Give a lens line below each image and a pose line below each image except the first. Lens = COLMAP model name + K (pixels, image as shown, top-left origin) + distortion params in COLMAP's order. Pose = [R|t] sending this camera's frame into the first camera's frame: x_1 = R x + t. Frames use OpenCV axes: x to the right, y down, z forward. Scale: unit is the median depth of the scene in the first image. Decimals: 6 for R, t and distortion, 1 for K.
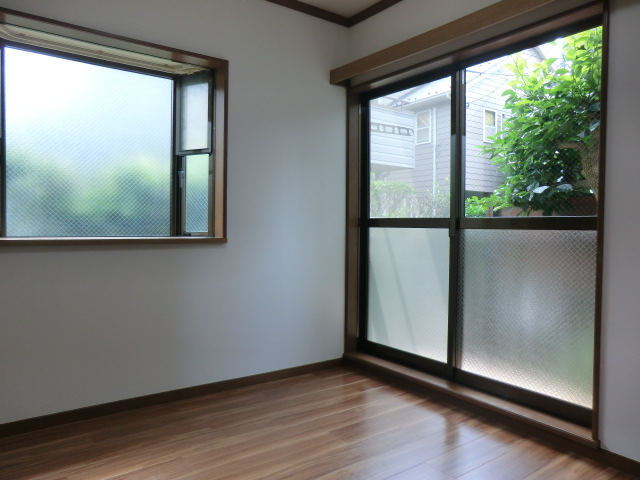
lens RADIAL K [[462.0, 0, 322.4], [0, 462.0, 245.6], [0, 0, 1]] dist [-0.071132, 0.060012]
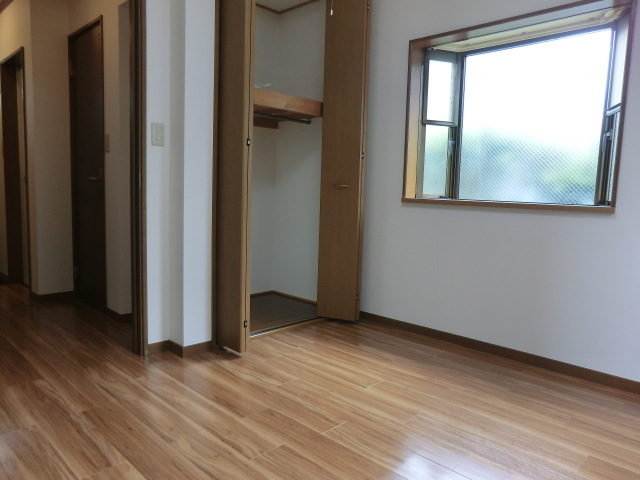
lens RADIAL K [[462.0, 0, 318.4], [0, 462.0, 245.3], [0, 0, 1]] dist [-0.071132, 0.060012]
pose [[0.160288, 0.110134, -0.980907, 0.612930], [-0.068949, 0.992578, 0.100178, 0.008818], [0.984659, 0.051575, 0.166691, 0.379364]]
